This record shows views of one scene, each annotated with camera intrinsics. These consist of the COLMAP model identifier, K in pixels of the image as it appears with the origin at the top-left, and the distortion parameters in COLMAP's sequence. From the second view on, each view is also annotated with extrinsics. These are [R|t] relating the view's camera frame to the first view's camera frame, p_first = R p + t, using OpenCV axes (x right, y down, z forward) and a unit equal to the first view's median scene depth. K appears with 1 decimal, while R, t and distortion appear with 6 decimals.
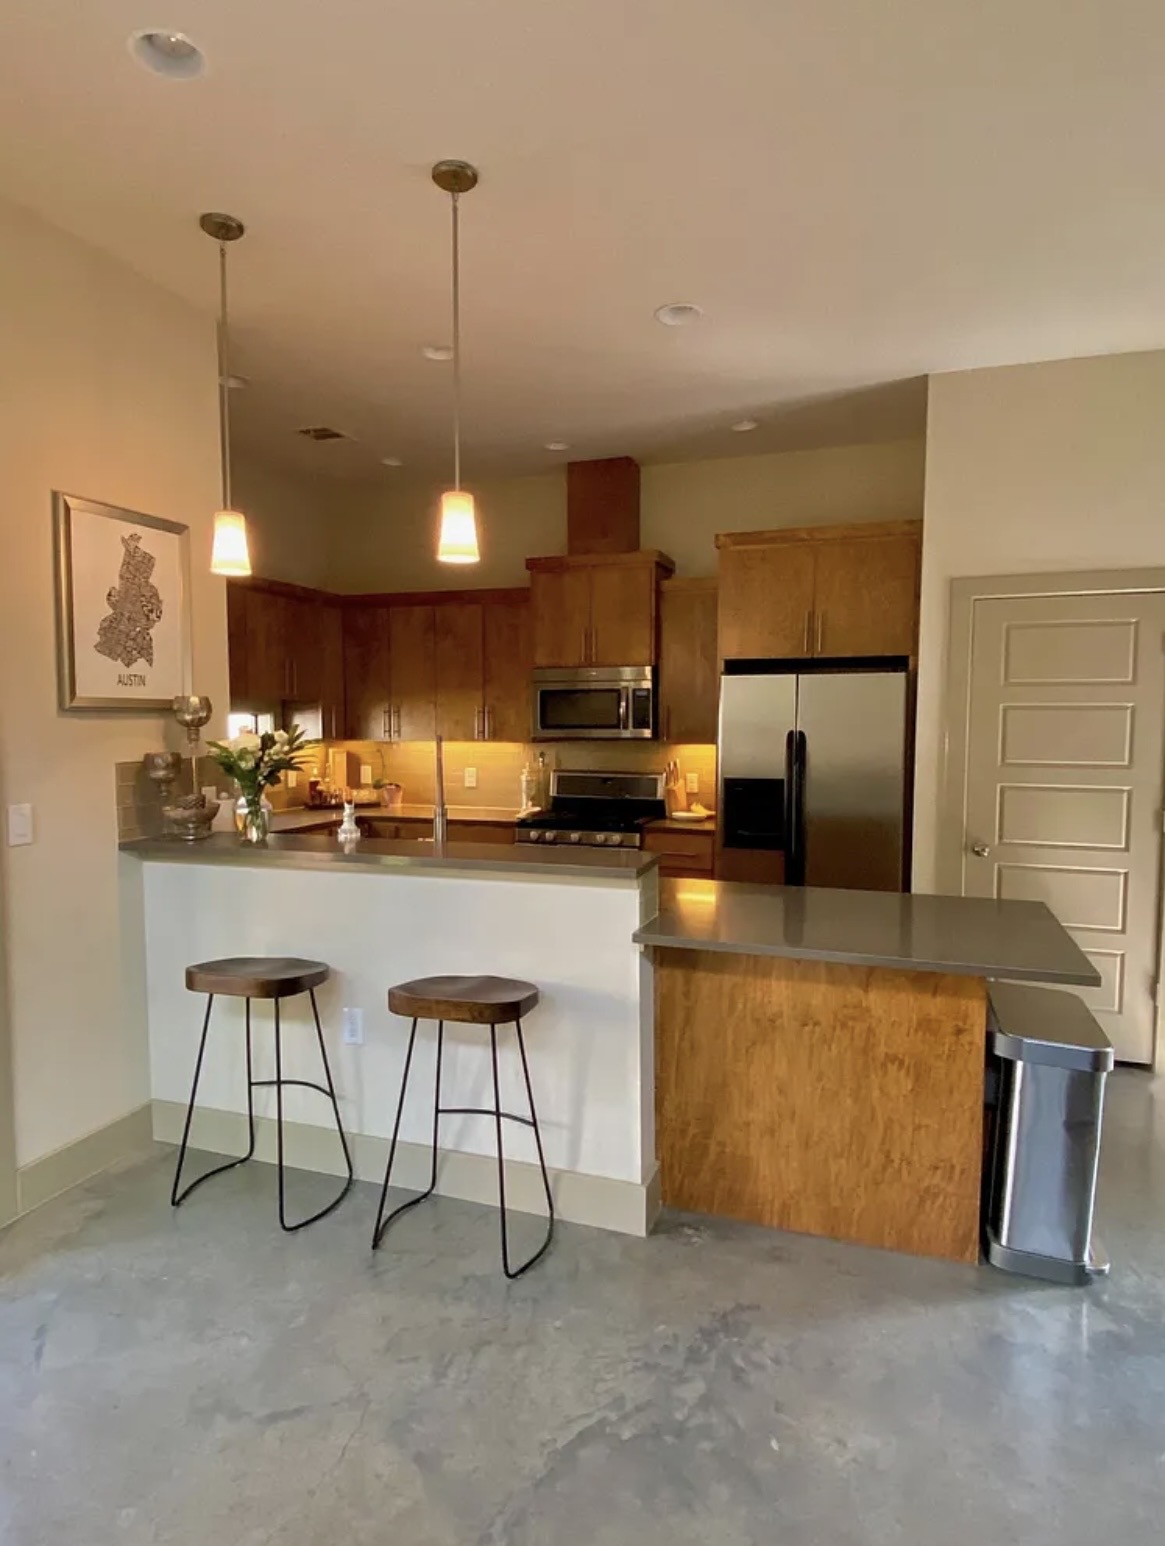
lens RADIAL K [[902.5, 0, 582.5], [0, 902.5, 773.0], [0, 0, 1]] dist [0.002974, 0.000526]
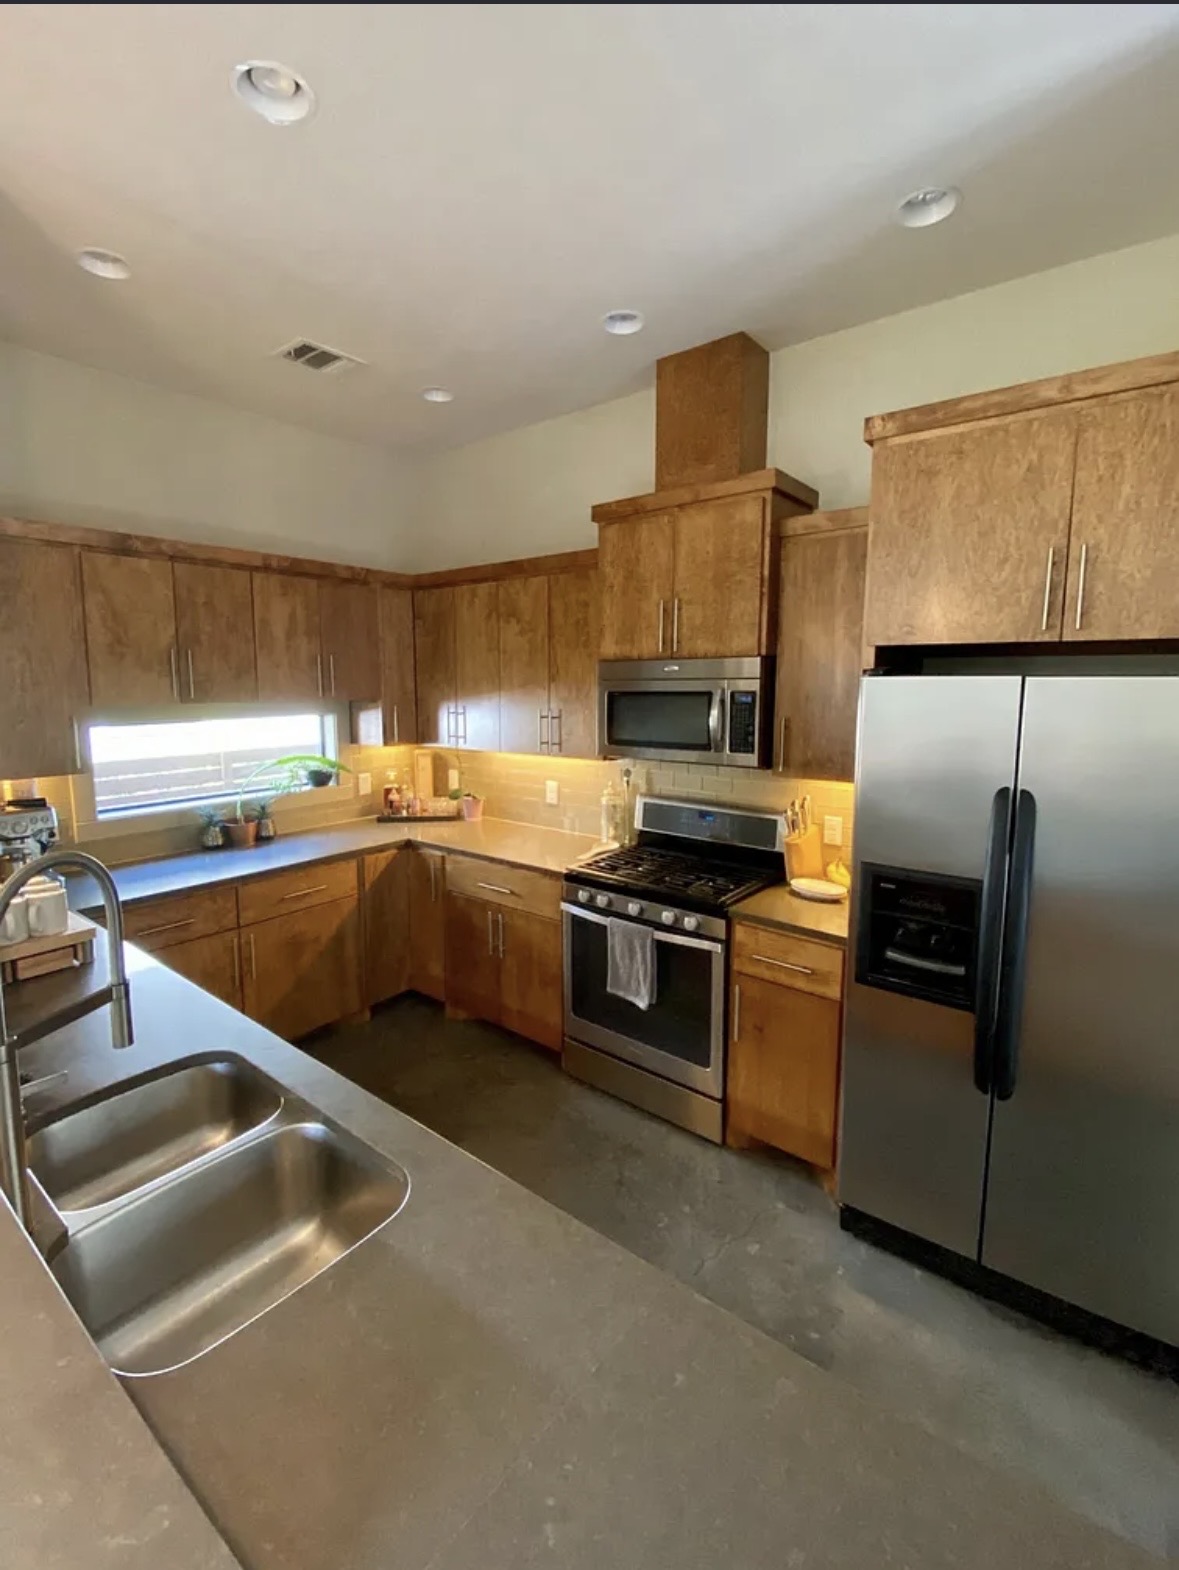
lens RADIAL K [[701.2, 0, 564.9], [0, 701.2, 758.3], [0, 0, 1]] dist [0.000734, -0.000105]
pose [[0.940042, 0.032773, -0.339480, 0.117397], [-0.015857, 0.998496, 0.052483, -0.069979], [0.340689, -0.043953, 0.939148, 0.484181]]
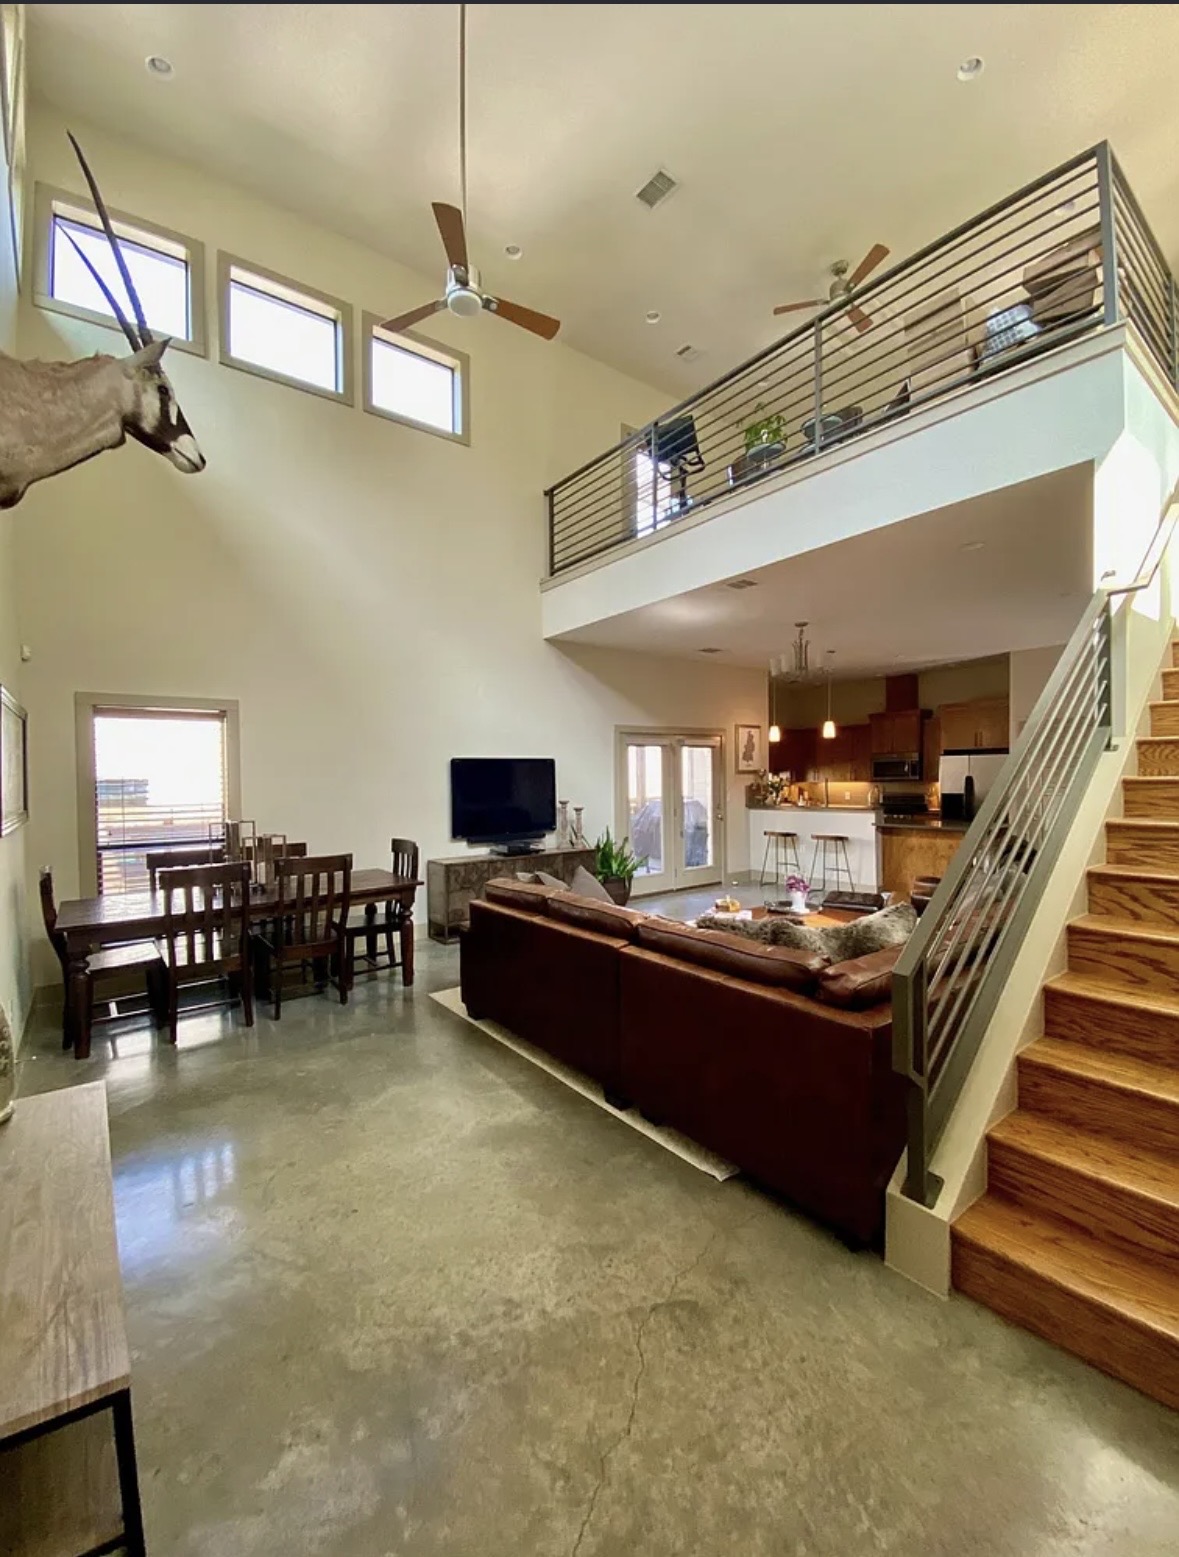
lens RADIAL K [[635.3, 0, 568.7], [0, 635.3, 785.7], [0, 0, 1]] dist [-0.000614, -0.013375]
pose [[0.831075, -0.005650, -0.556132, 0.258089], [-0.018650, 0.999103, -0.038021, 0.068674], [0.555848, 0.041970, 0.830224, -1.104071]]
